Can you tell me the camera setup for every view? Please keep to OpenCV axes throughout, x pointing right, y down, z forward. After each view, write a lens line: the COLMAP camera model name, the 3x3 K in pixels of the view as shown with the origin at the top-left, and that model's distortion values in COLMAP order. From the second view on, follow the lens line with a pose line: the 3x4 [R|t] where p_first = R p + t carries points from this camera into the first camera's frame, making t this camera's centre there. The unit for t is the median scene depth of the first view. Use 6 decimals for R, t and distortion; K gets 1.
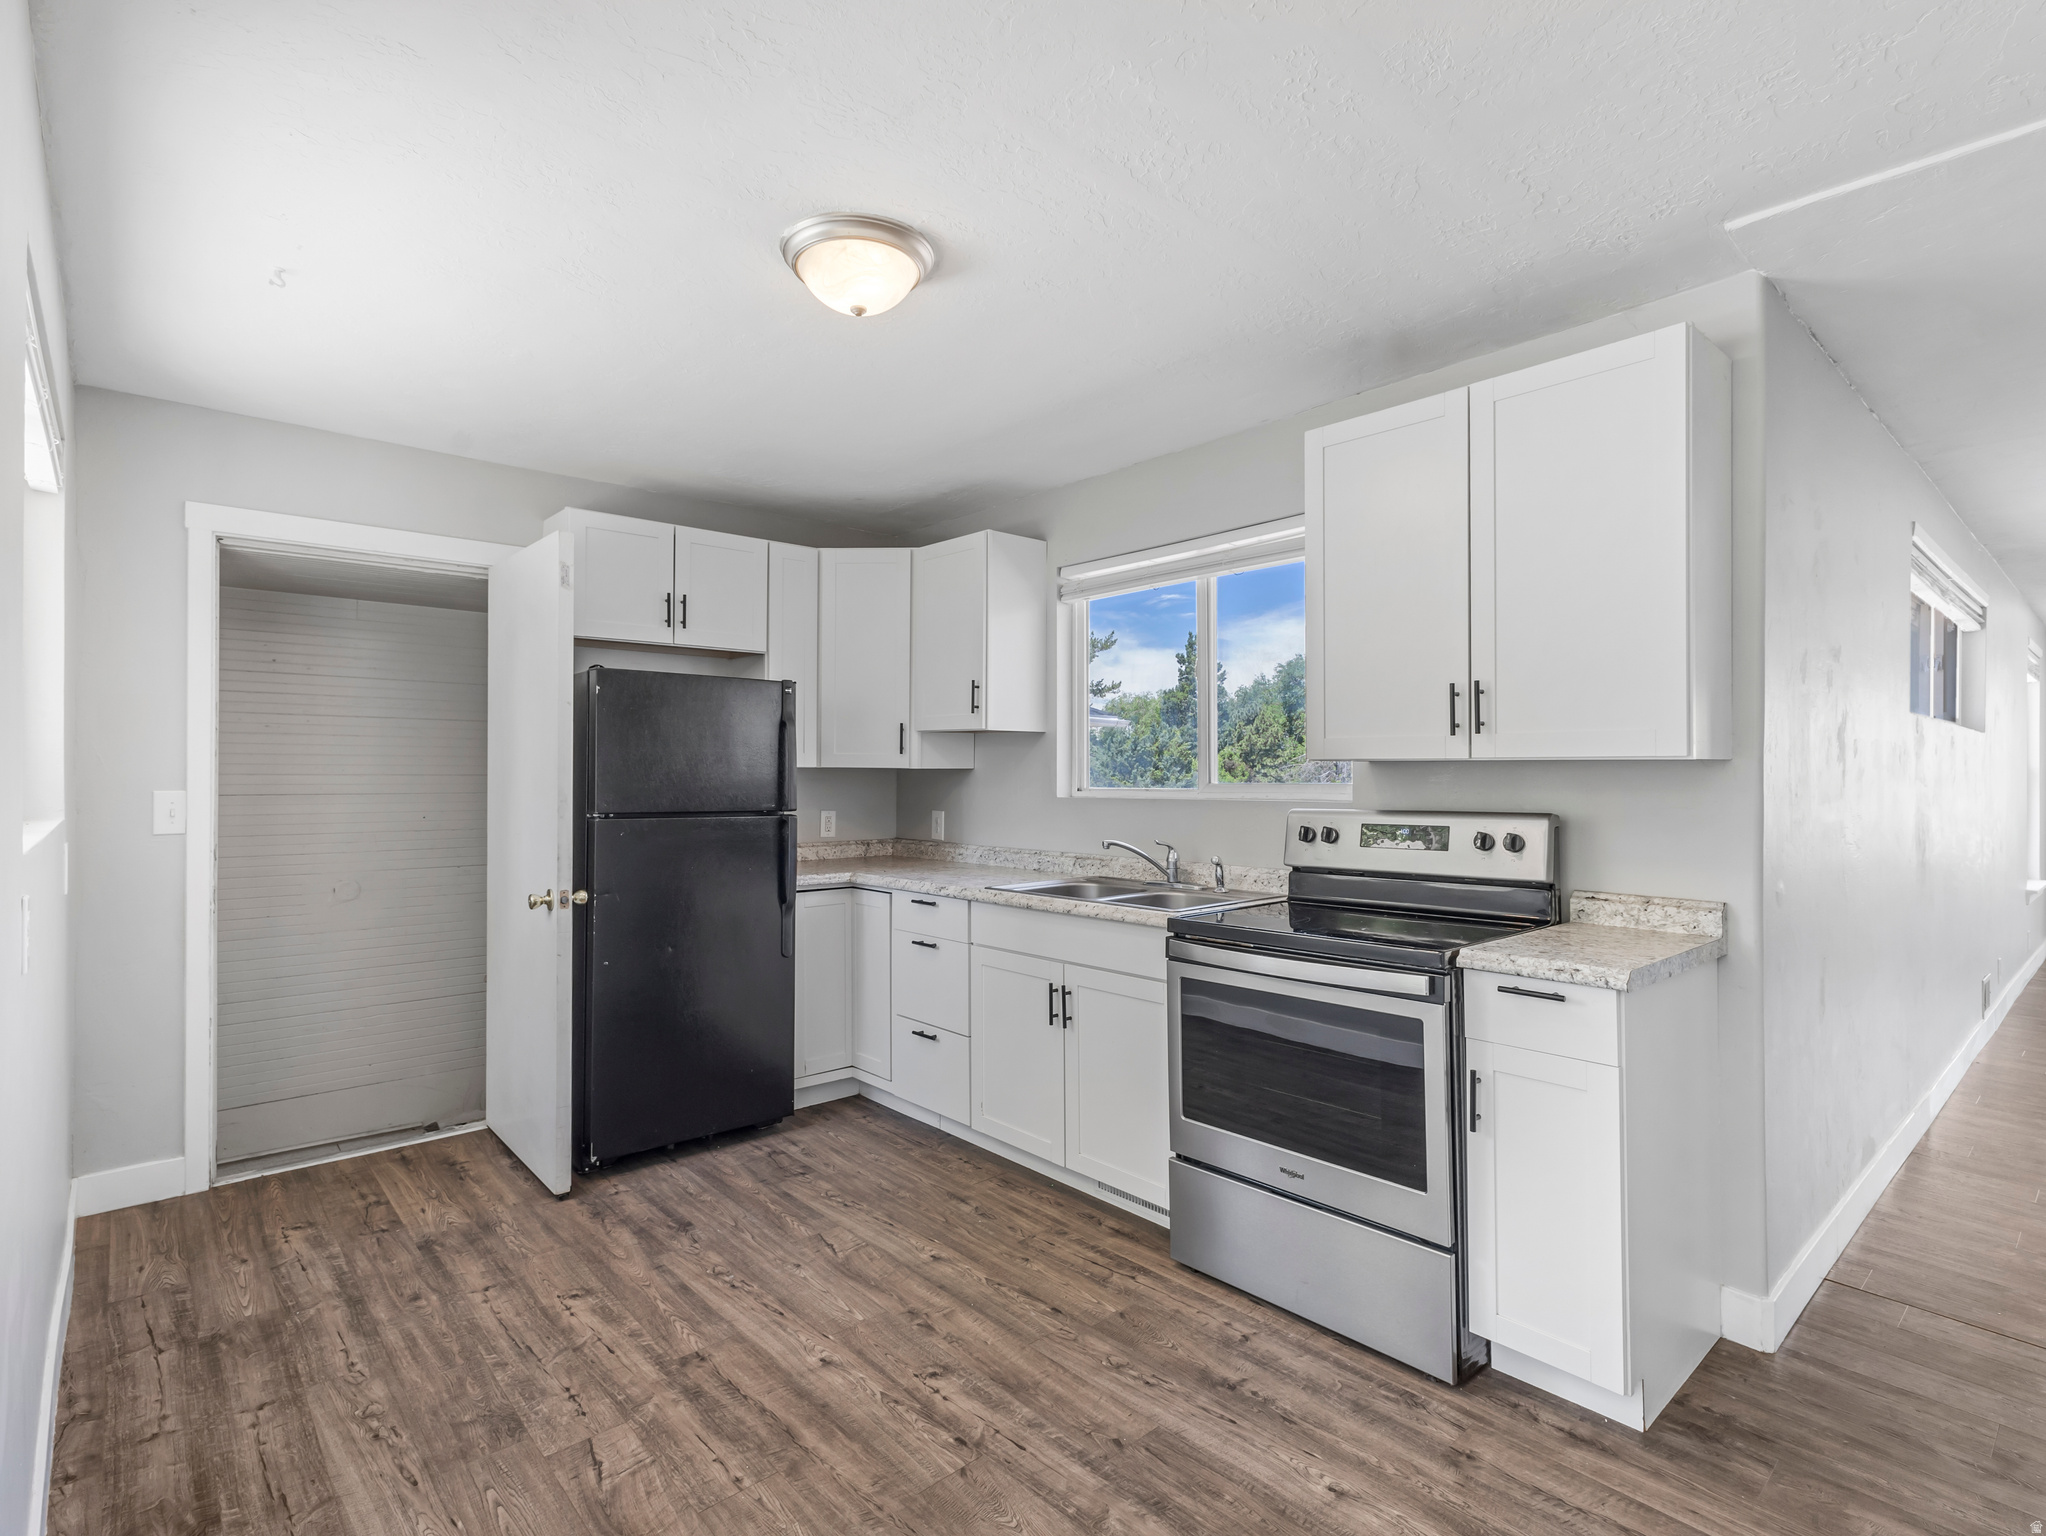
lens RADIAL K [[1007.3, 0, 1015.6], [0, 1007.3, 761.7], [0, 0, 1]] dist [0.010685, -0.002211]
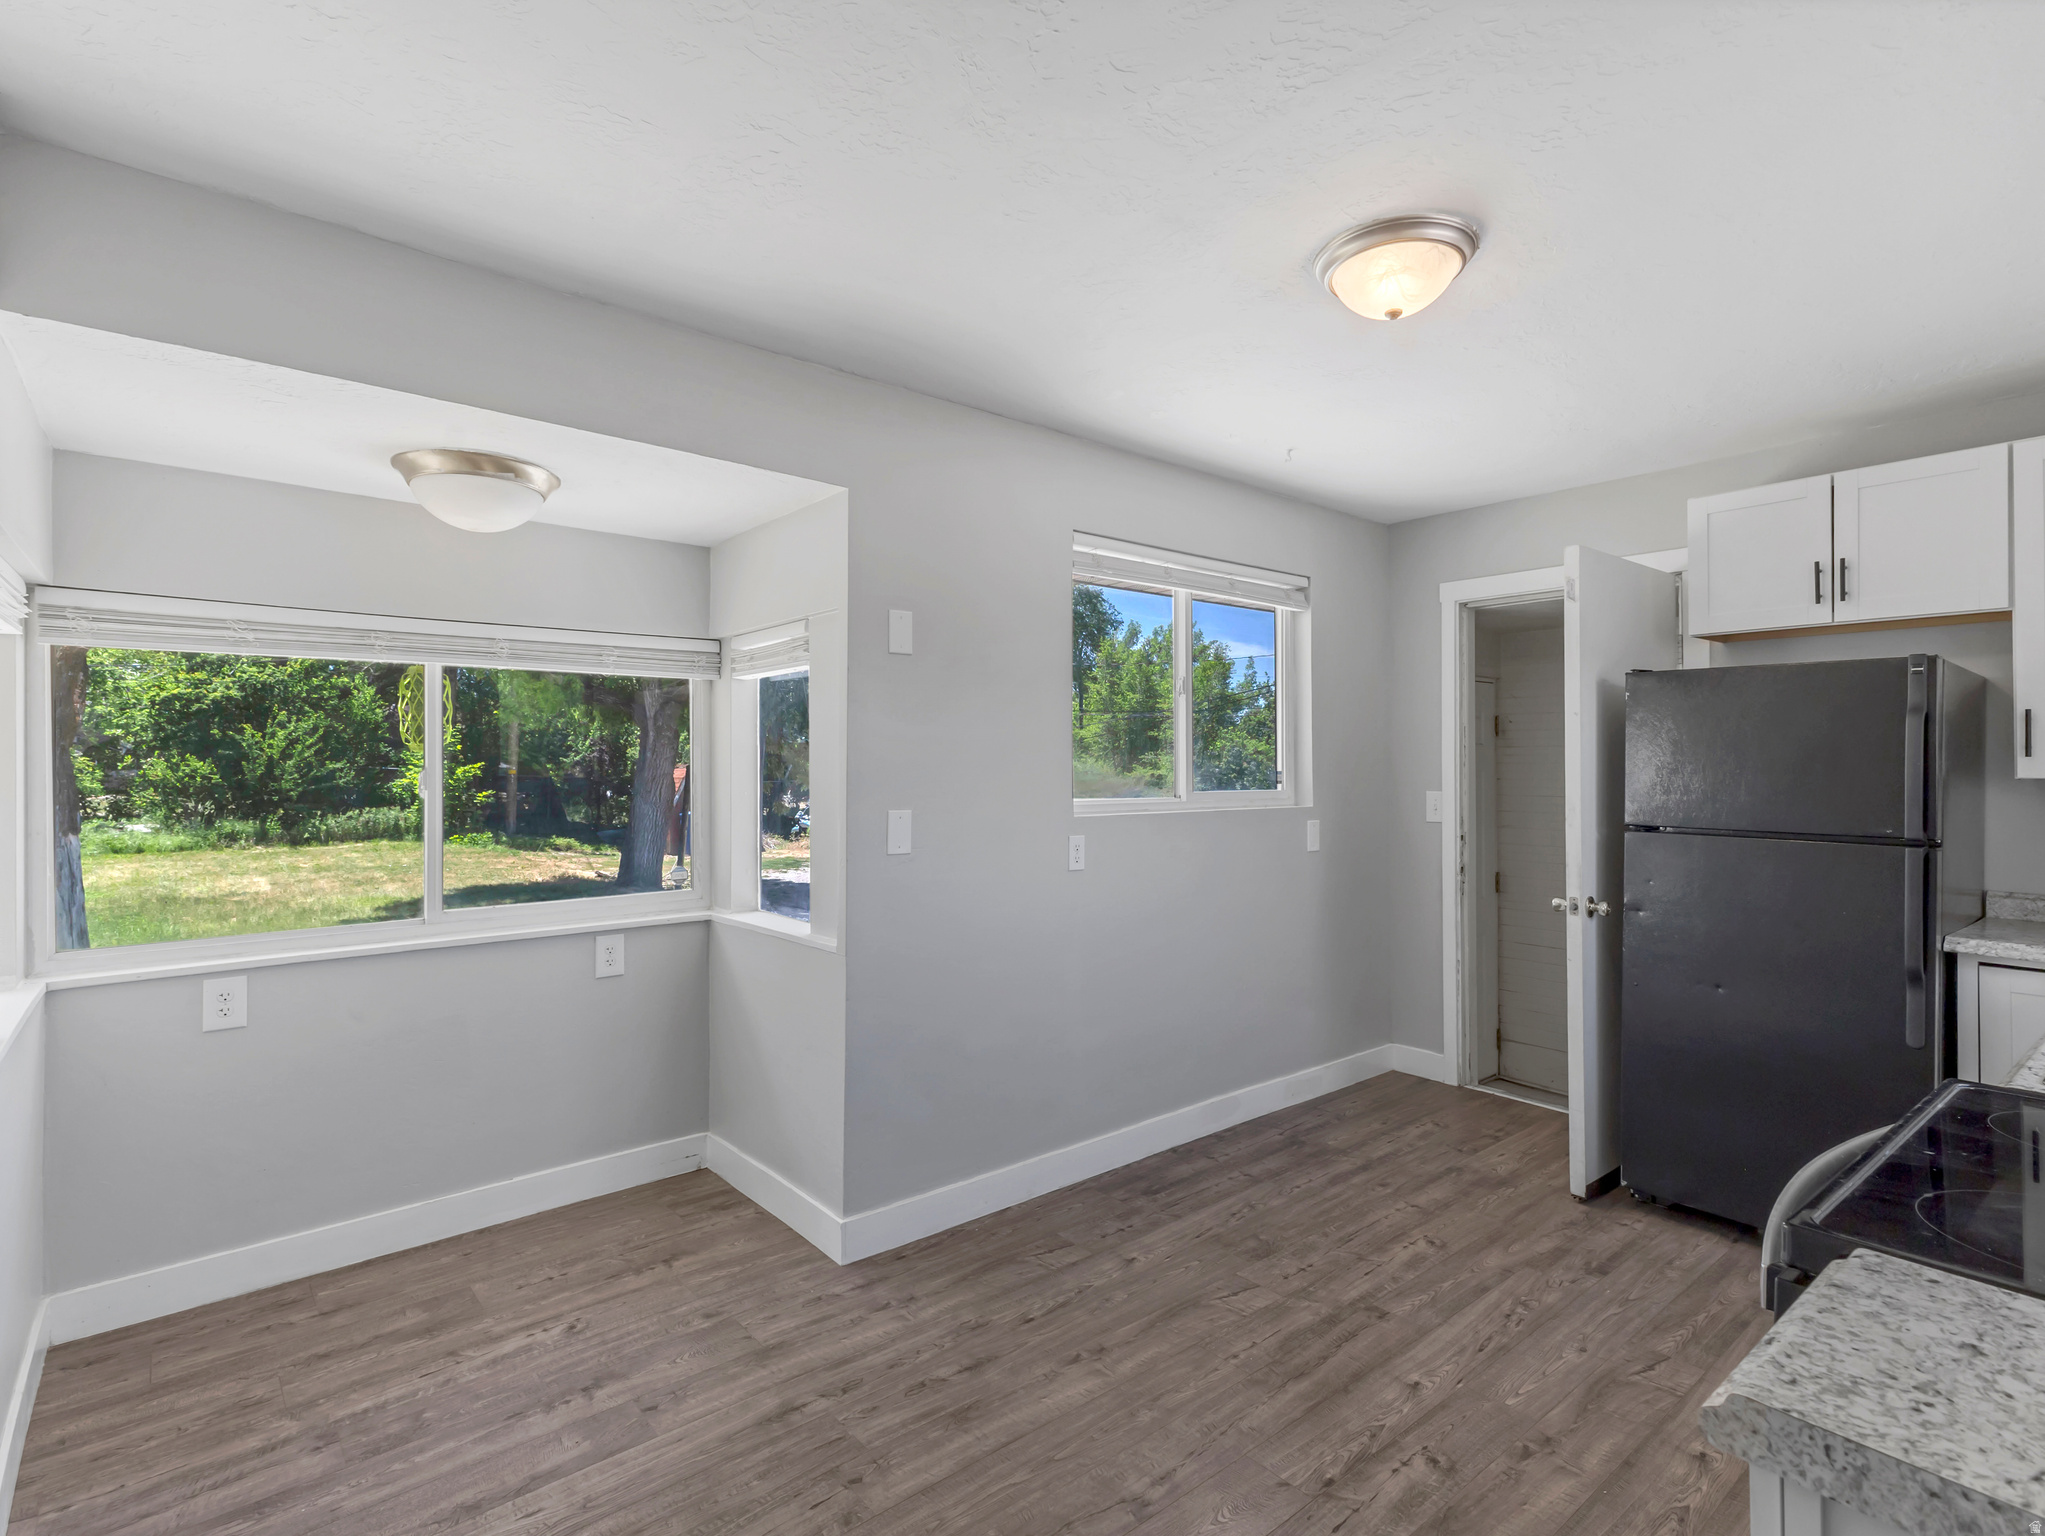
lens RADIAL K [[1006.8, 0, 1026.5], [0, 1006.8, 768.0], [0, 0, 1]] dist [0.010685, -0.002211]
pose [[-0.023241, -0.000385, -0.999730, 0.728297], [0.003924, 0.999992, -0.000477, -0.006895], [0.999722, -0.003934, -0.023239, 0.586462]]
